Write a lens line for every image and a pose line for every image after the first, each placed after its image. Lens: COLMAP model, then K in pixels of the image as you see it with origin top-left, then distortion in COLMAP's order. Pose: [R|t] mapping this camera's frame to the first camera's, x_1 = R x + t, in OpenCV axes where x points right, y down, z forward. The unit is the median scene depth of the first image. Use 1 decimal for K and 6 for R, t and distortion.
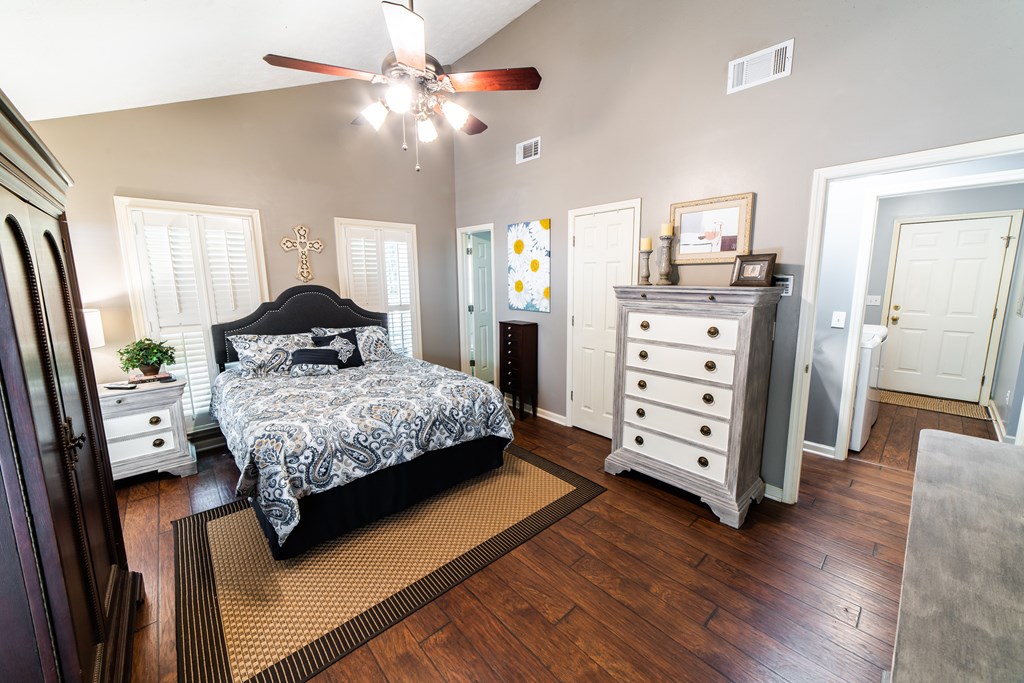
lens RADIAL K [[393.1, 0, 514.5], [0, 393.1, 334.9], [0, 0, 1]] dist [0.006096, 0.000136]
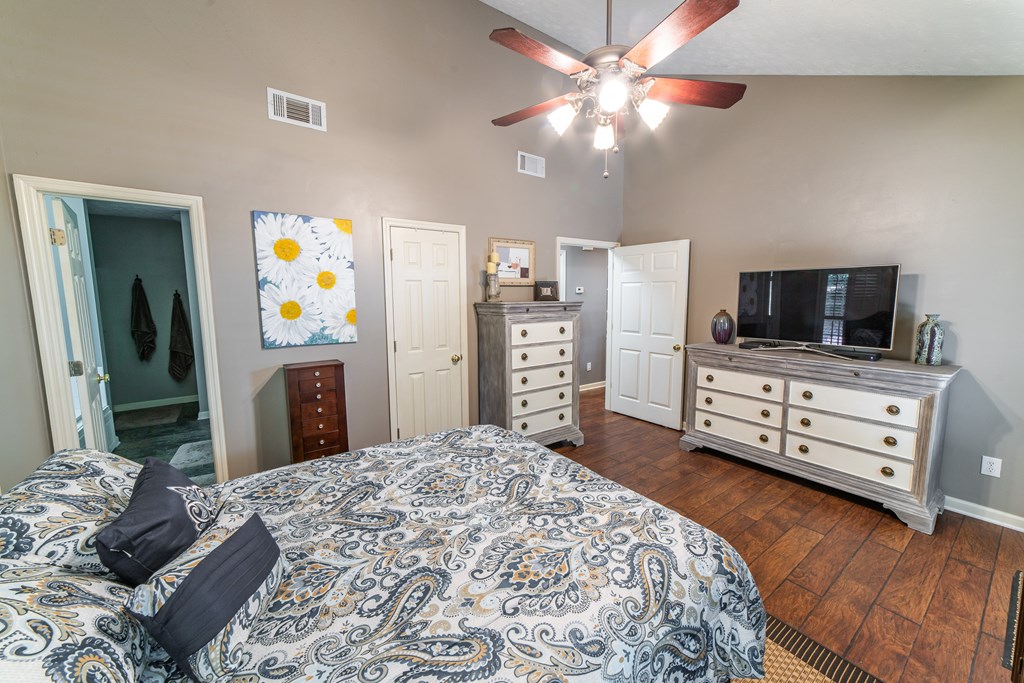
lens RADIAL K [[387.3, 0, 513.4], [0, 387.3, 335.7], [0, 0, 1]] dist [0.001000, 0.000142]
pose [[0.111381, -0.102310, 0.988497, -0.887964], [0.149353, 0.985112, 0.085131, -0.125131], [-0.982491, 0.138153, 0.125003, 0.861637]]
